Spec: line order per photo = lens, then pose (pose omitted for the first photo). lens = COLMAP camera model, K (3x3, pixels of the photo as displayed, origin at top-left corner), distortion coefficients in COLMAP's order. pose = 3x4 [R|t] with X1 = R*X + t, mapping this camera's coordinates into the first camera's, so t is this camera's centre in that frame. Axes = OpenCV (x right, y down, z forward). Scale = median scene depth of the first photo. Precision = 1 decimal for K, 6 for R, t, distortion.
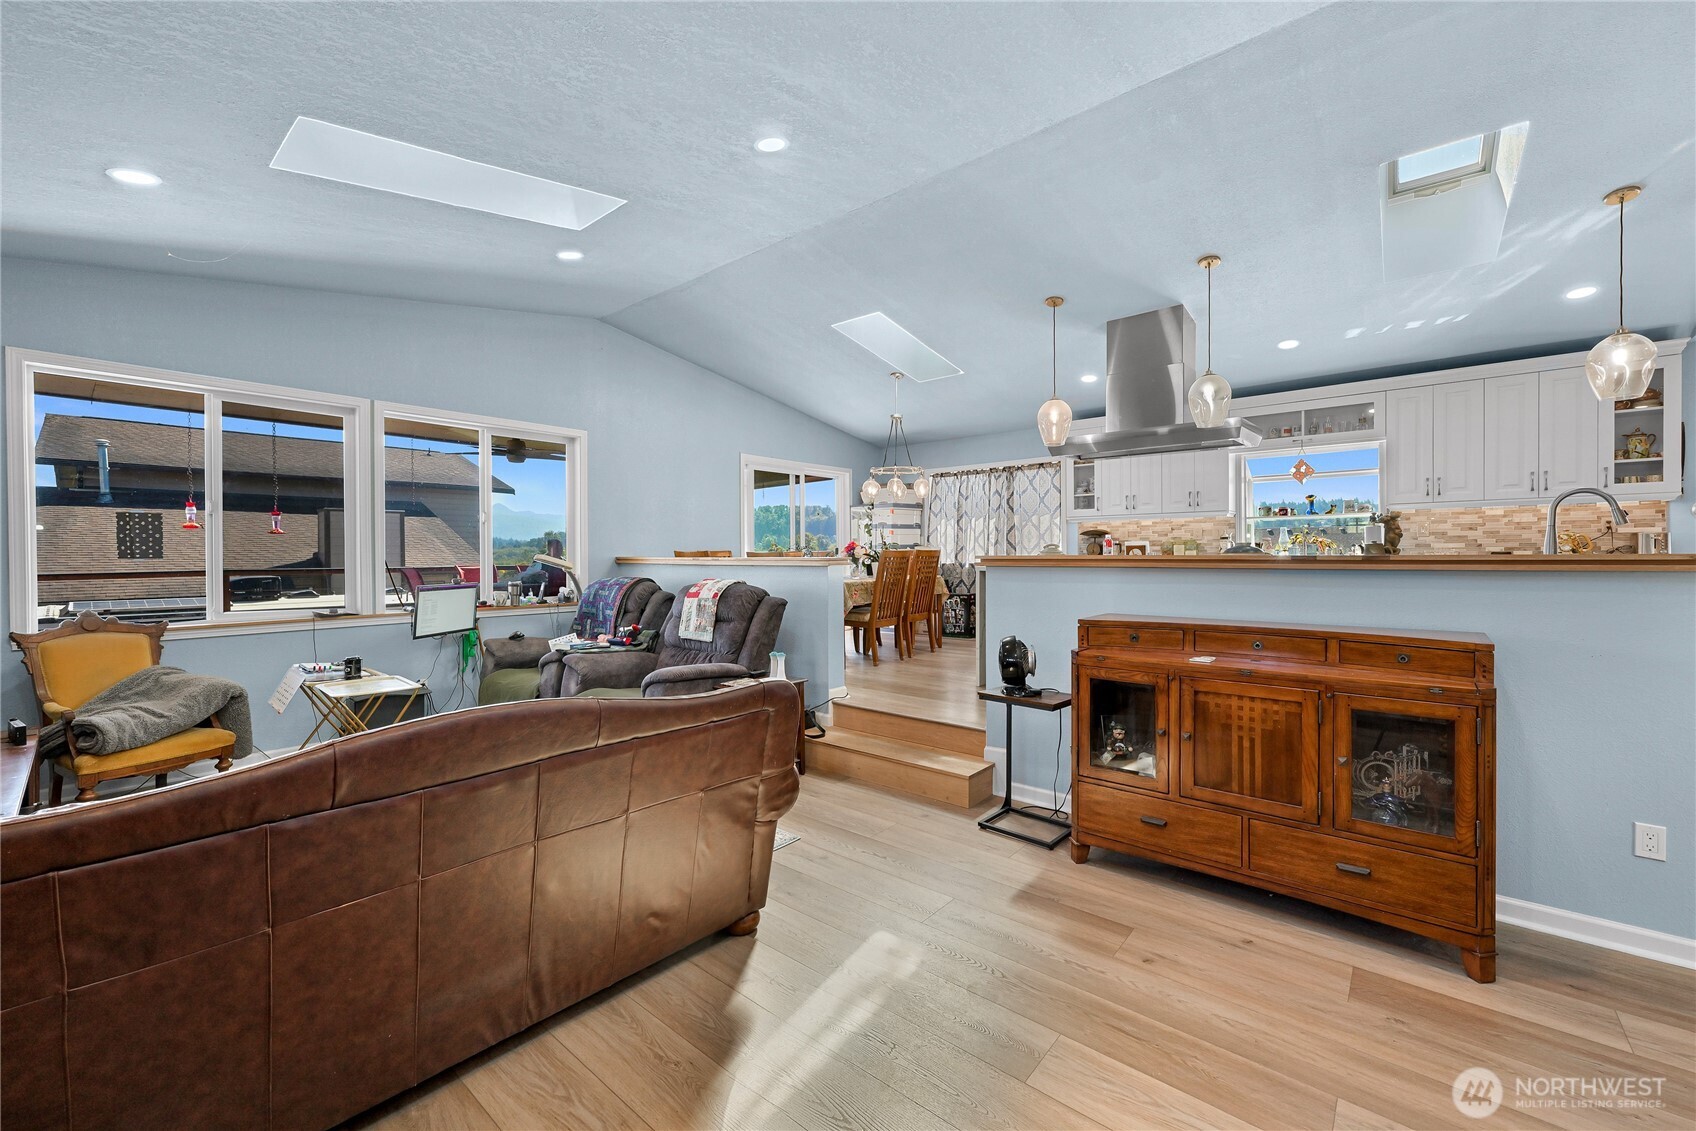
lens RADIAL K [[677.7, 0, 841.8], [0, 677.7, 557.7], [0, 0, 1]] dist [-0.000090, 0.000037]
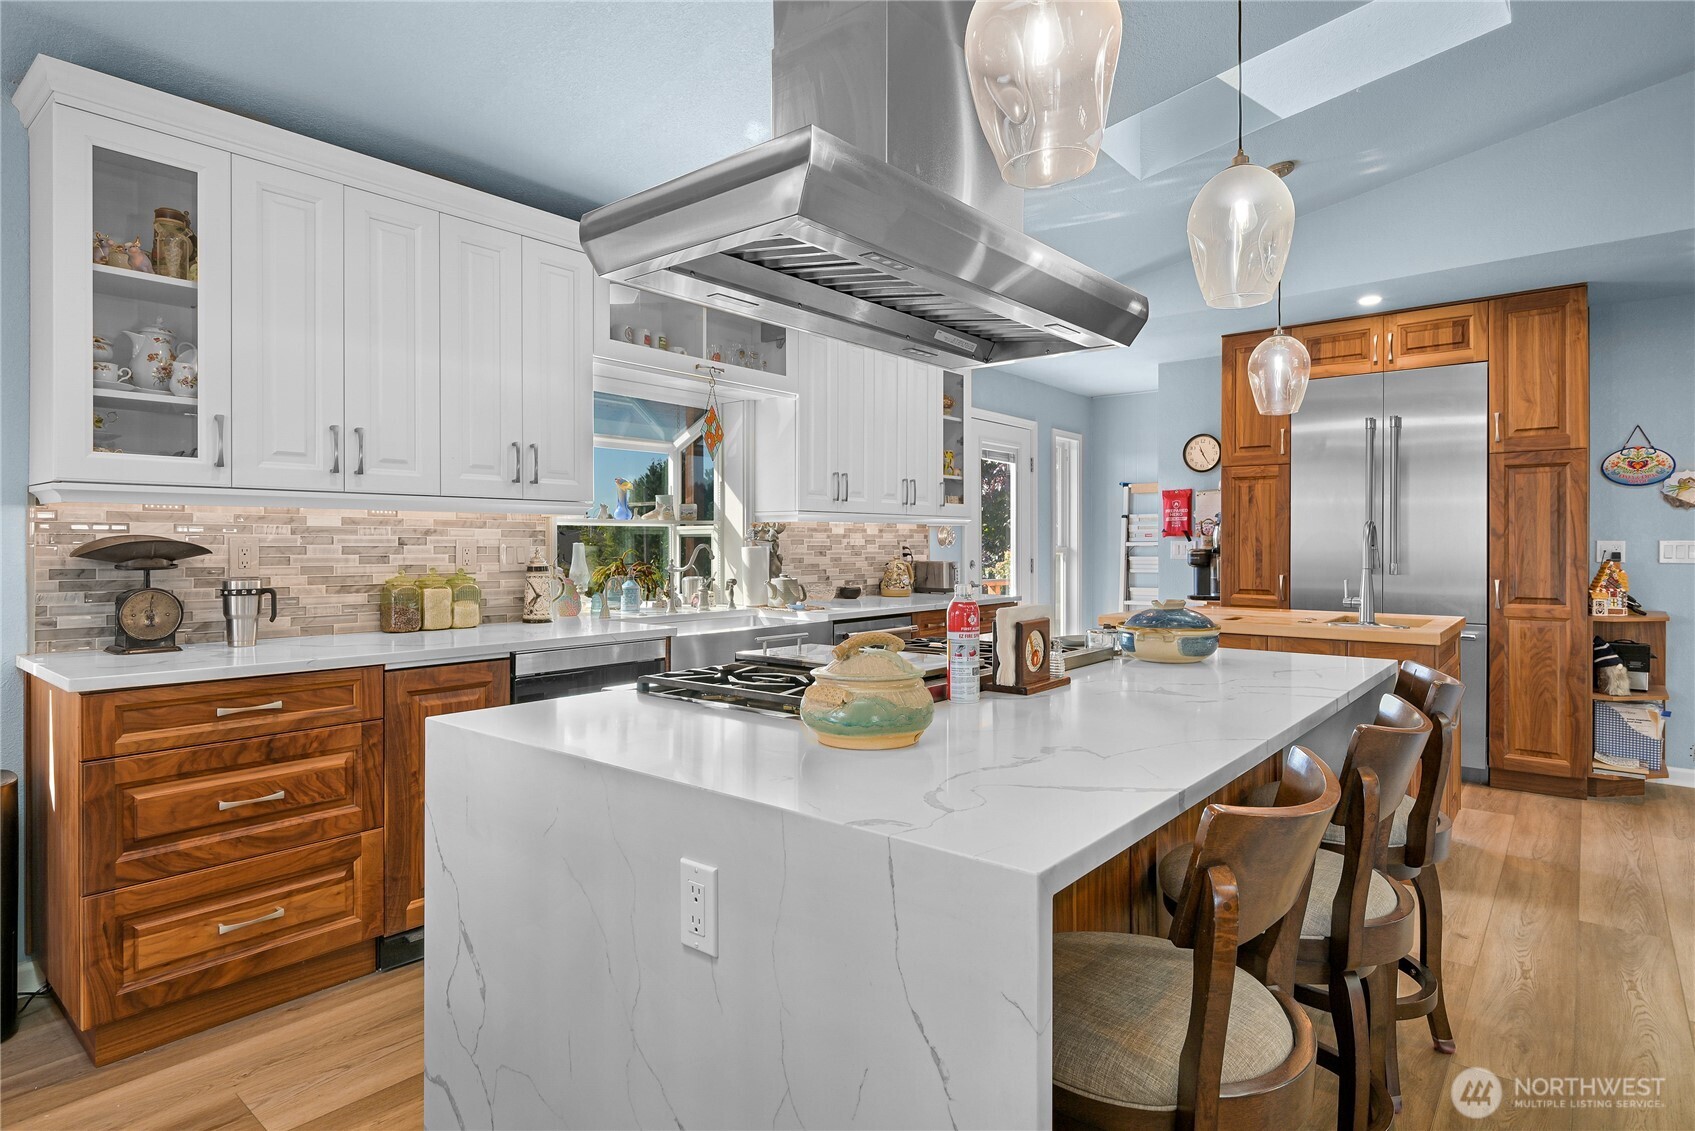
lens RADIAL K [[907.7, 0, 855.7], [0, 907.7, 545.3], [0, 0, 1]] dist [-0.002388, -0.000425]
pose [[-0.025474, 0.007538, 0.999647, 0.028769], [0.010966, 0.999914, -0.007260, -0.048062], [-0.999615, 0.010777, -0.025555, 1.082808]]
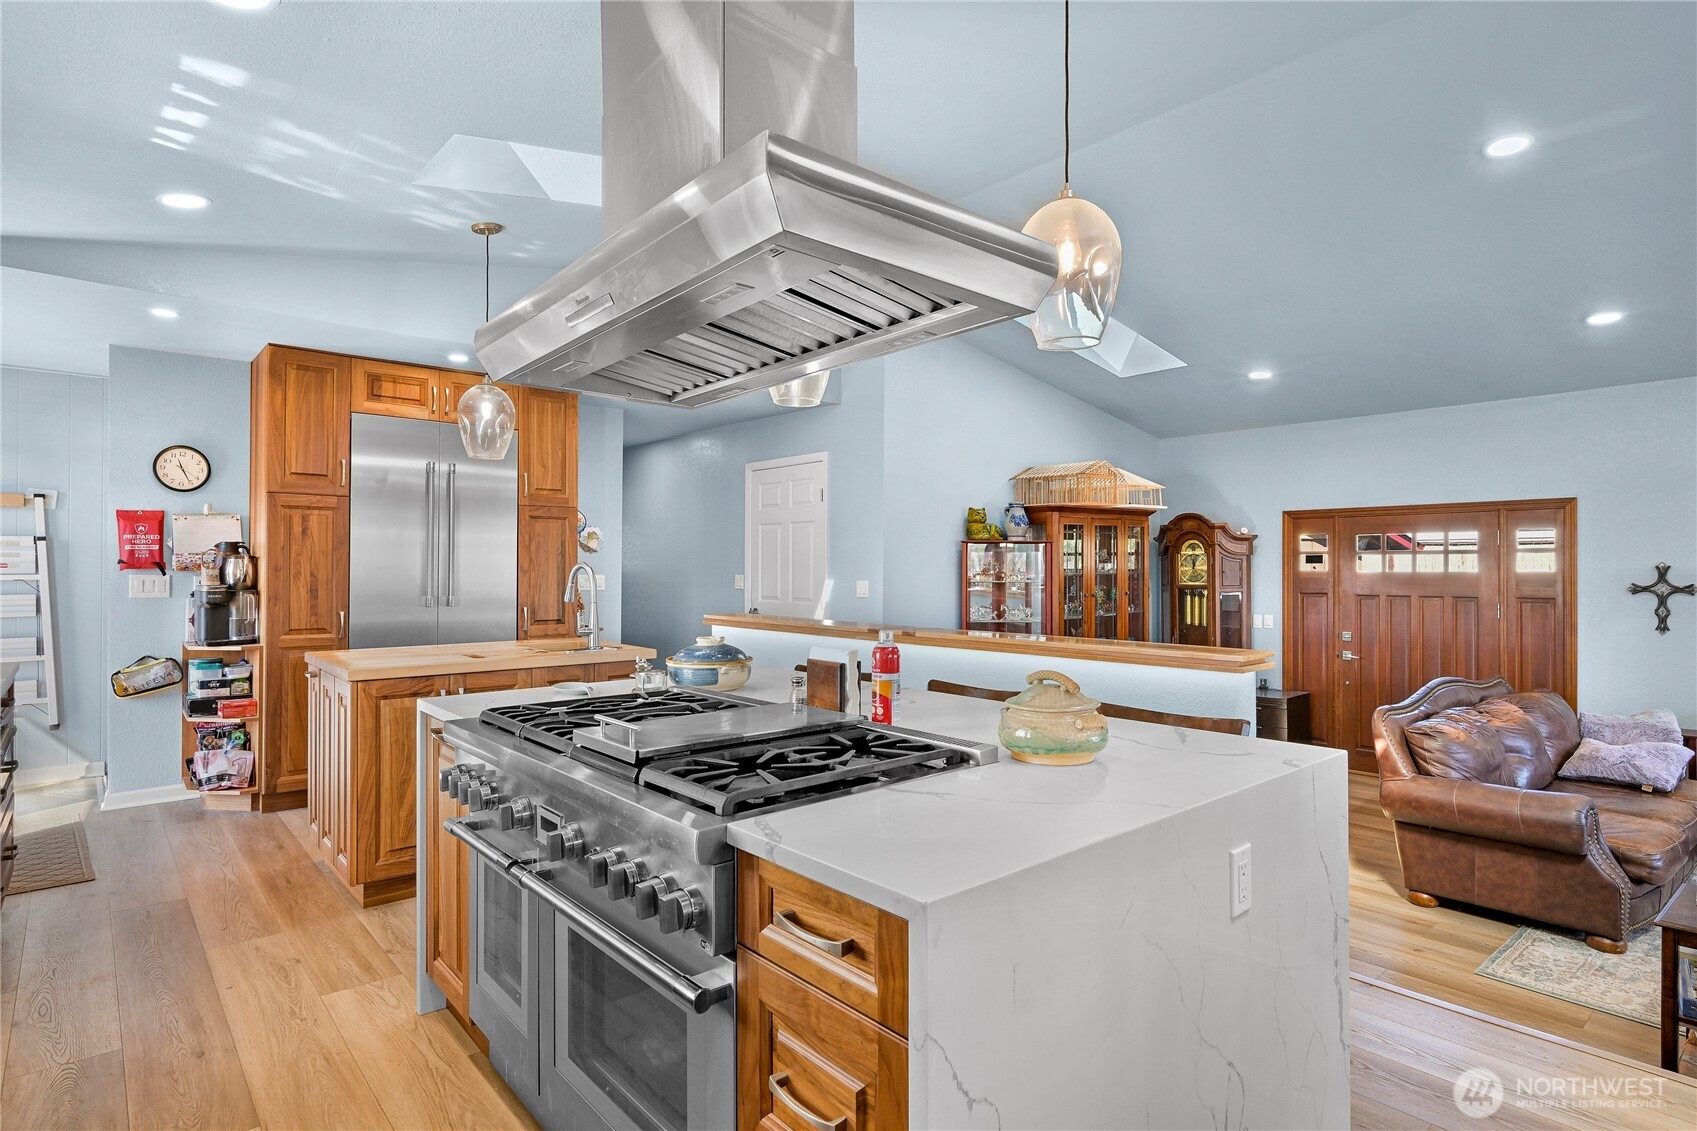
lens RADIAL K [[876.8, 0, 851.4], [0, 876.8, 562.9], [0, 0, 1]] dist [-0.001574, 0.000150]
pose [[-0.990068, 0.006784, 0.140428, 0.361236], [0.007160, 0.999972, 0.002175, -0.067614], [-0.140410, 0.003158, -0.990088, 1.441281]]
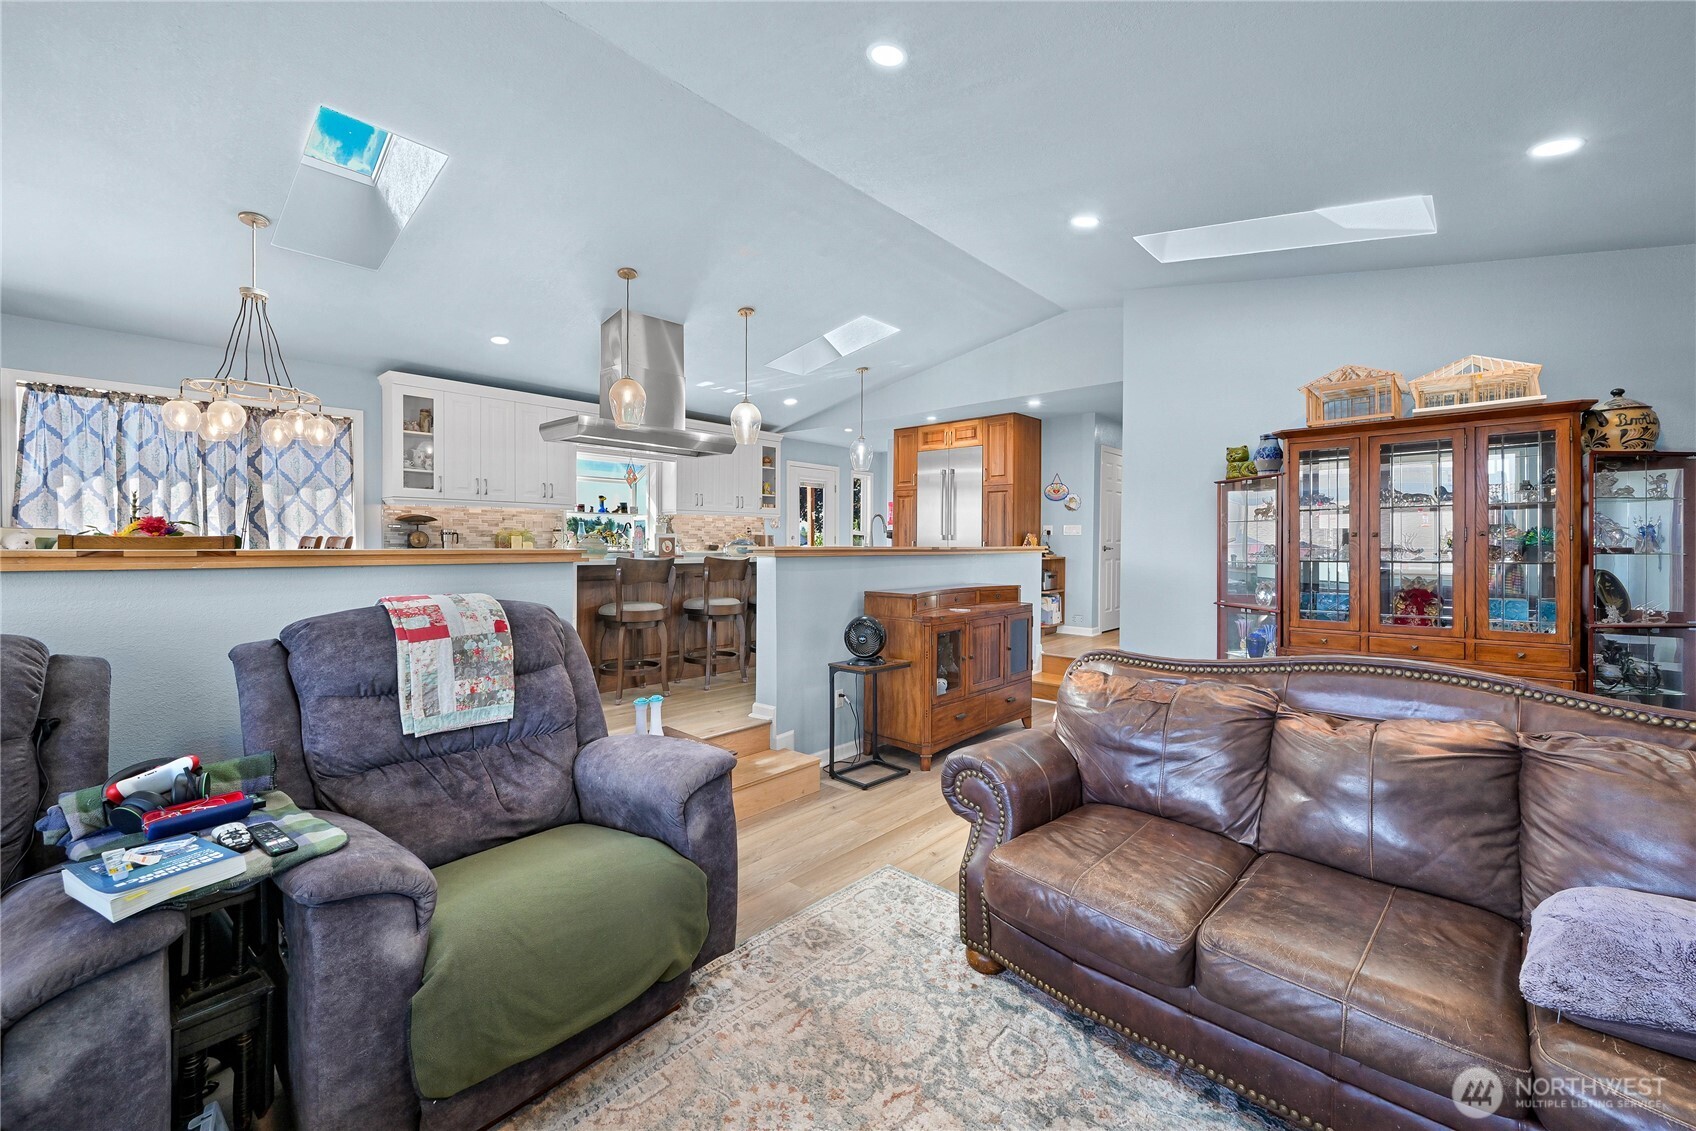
lens RADIAL K [[679.5, 0, 862.9], [0, 679.5, 546.7], [0, 0, 1]] dist [0.000521, 0.000144]
pose [[0.014374, 0.002772, 0.999893, -0.625651], [0.003434, 0.999990, -0.002822, 0.001052], [-0.999891, 0.003474, 0.014364, 0.674138]]
